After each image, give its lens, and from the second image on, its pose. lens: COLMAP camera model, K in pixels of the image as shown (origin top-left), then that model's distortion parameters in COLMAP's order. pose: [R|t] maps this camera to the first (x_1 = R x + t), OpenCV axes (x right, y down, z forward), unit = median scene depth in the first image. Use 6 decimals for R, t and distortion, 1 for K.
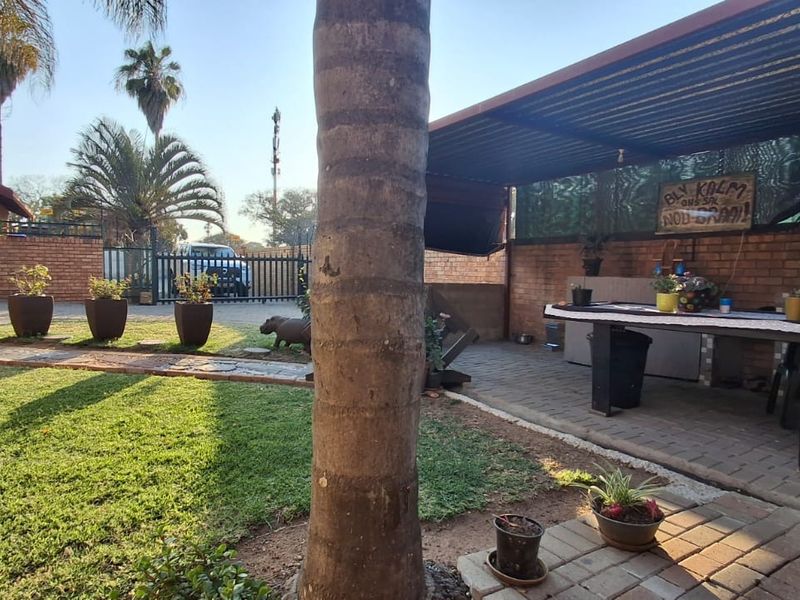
lens RADIAL K [[490.5, 0, 392.5], [0, 490.5, 297.0], [0, 0, 1]] dist [0.003924, 0.000499]
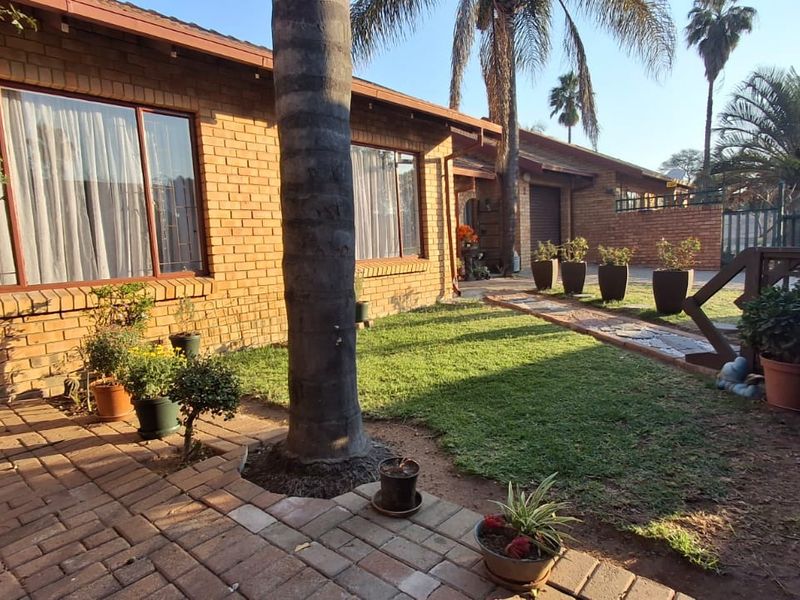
lens RADIAL K [[490.5, 0, 392.6], [0, 490.5, 303.8], [0, 0, 1]] dist [0.003924, 0.000499]
pose [[0.281542, 0.085672, -0.955717, 0.785737], [-0.005324, 0.996130, 0.087726, -0.007172], [0.959534, -0.019611, 0.280909, 0.406343]]
